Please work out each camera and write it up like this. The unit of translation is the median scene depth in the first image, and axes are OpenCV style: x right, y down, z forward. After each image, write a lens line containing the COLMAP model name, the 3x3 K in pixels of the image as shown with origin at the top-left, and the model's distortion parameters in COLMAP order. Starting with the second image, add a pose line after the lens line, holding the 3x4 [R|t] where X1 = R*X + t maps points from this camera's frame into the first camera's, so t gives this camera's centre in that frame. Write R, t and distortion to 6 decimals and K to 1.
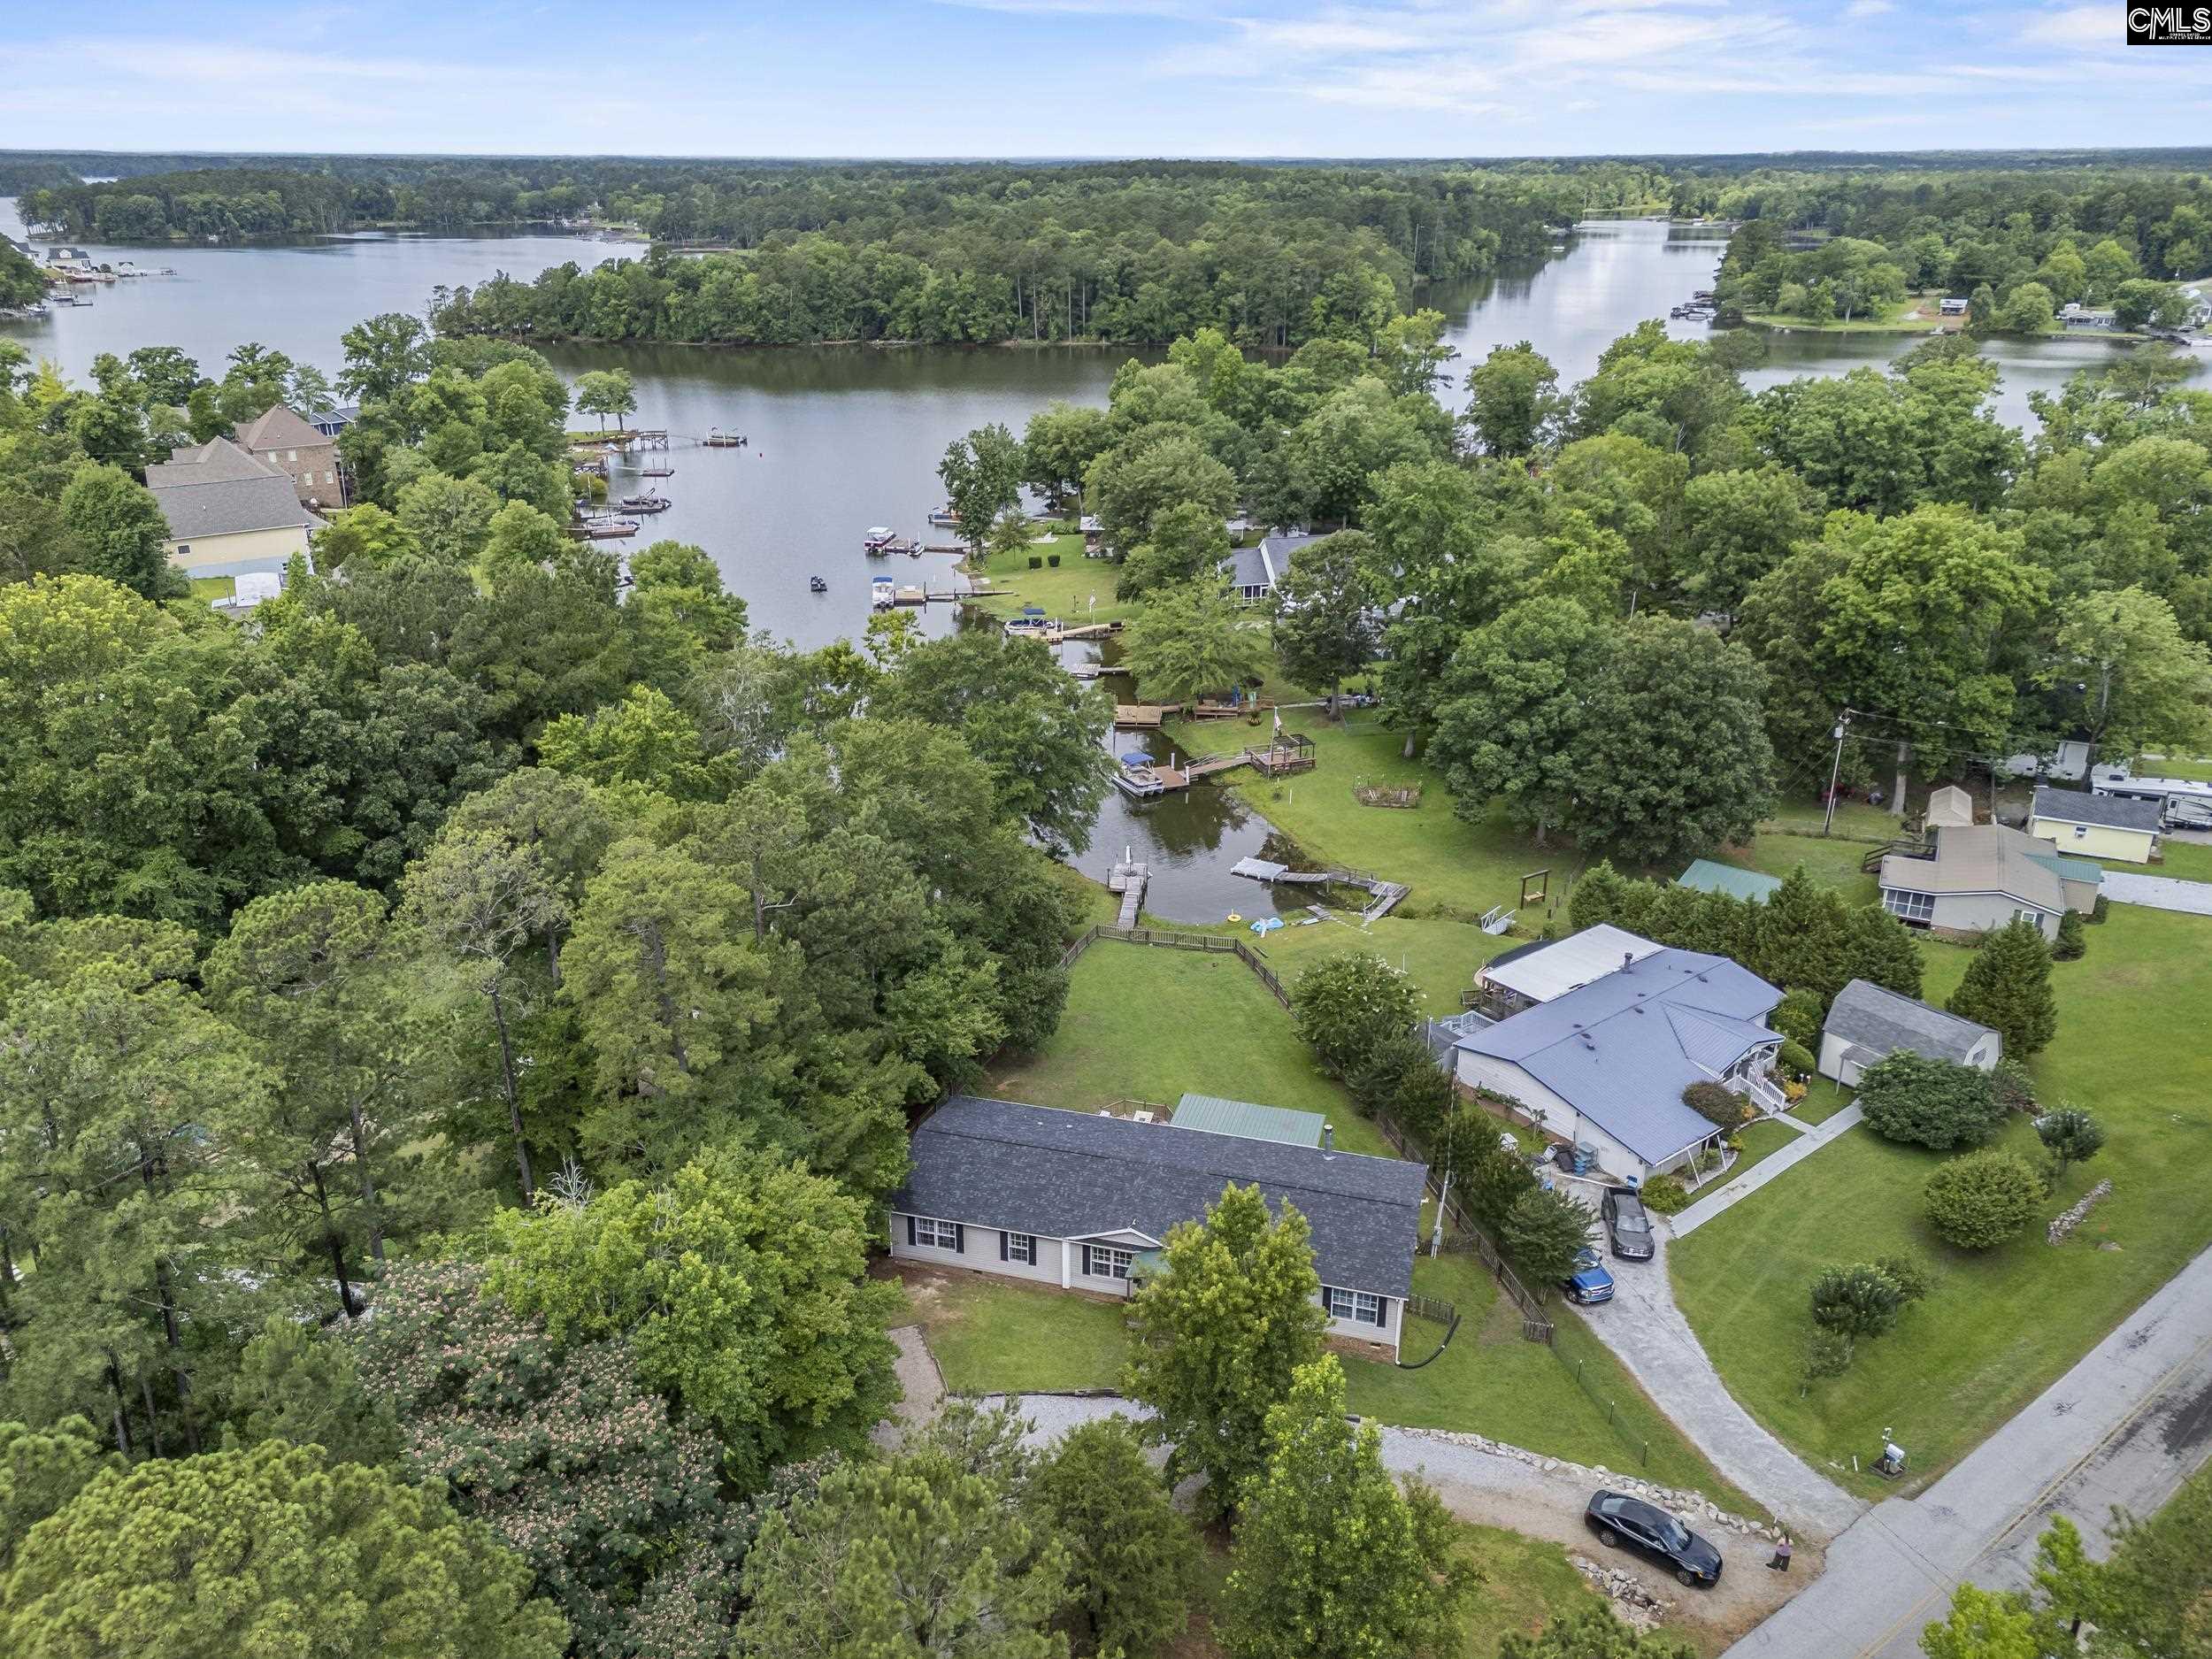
lens RADIAL K [[1618.7, 0, 1115.0], [0, 1618.7, 832.5], [0, 0, 1]] dist [0.072465, -0.065446]
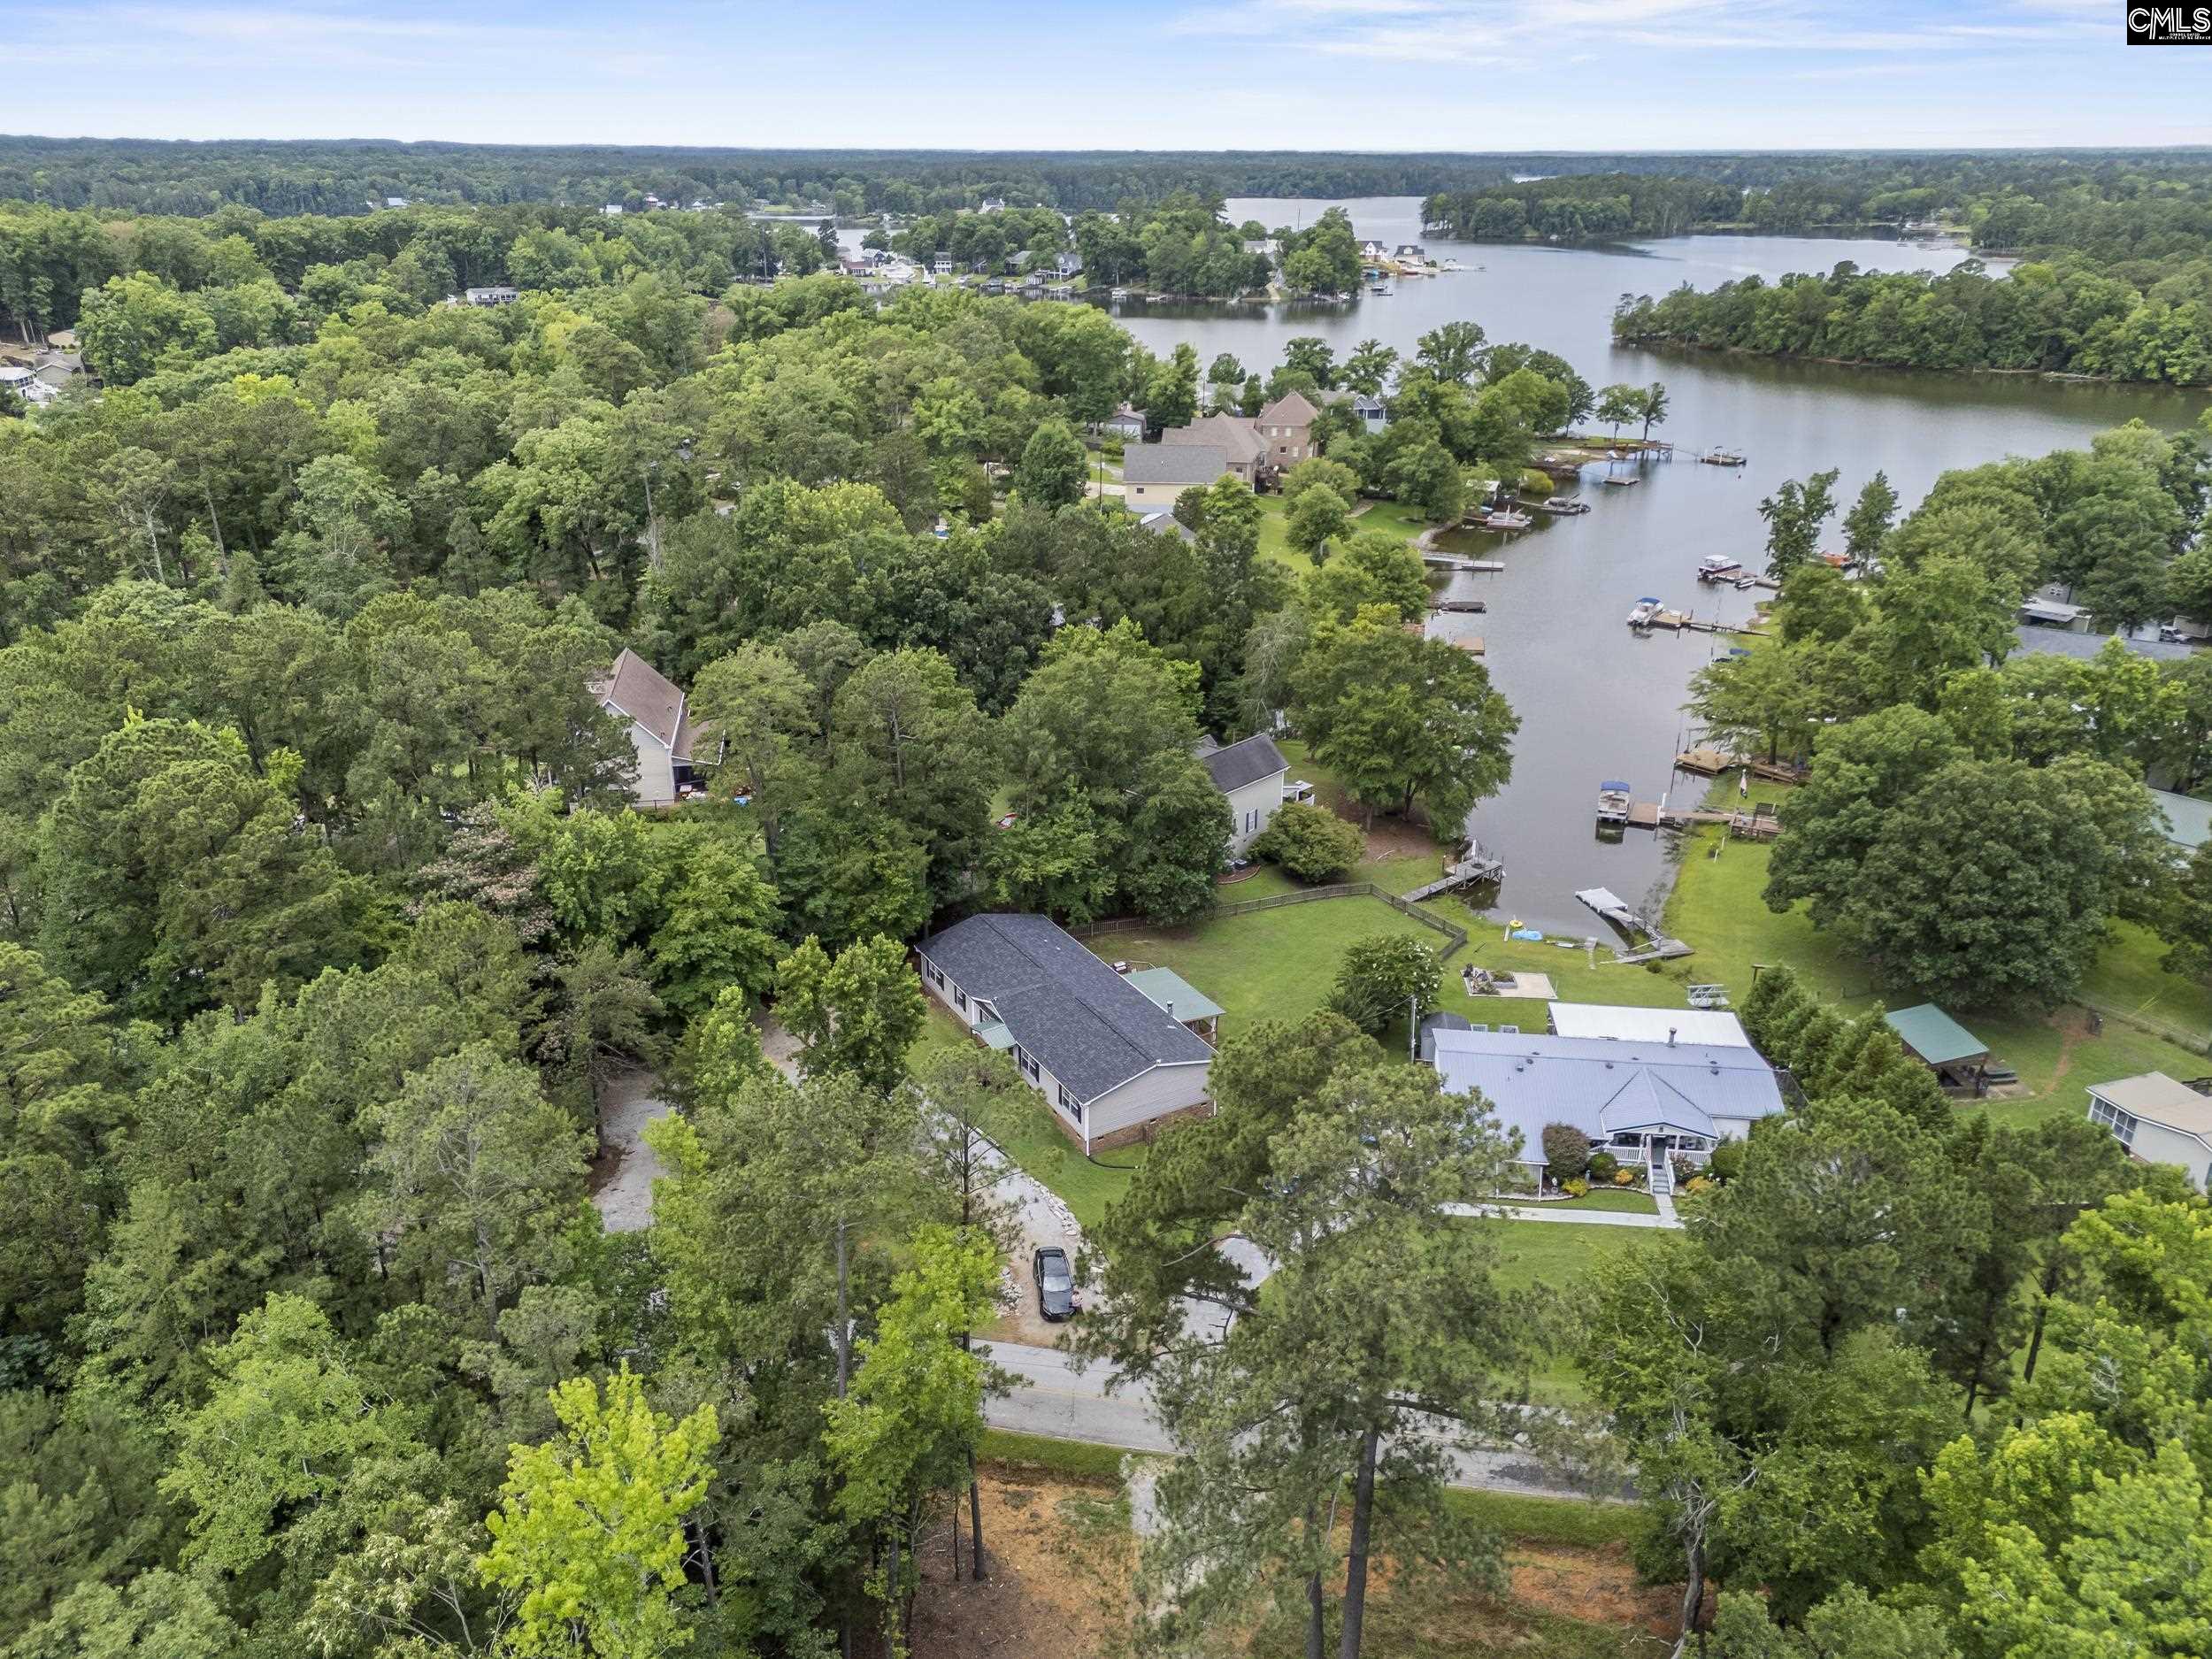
lens RADIAL K [[1618.7, 0, 1112.6], [0, 1618.7, 832.7], [0, 0, 1]] dist [0.072465, -0.065446]
pose [[0.714957, 0.269514, -0.645135, 0.548058], [-0.267463, 0.957962, 0.103792, -0.045603], [0.645988, 0.098343, 0.756987, -0.026898]]
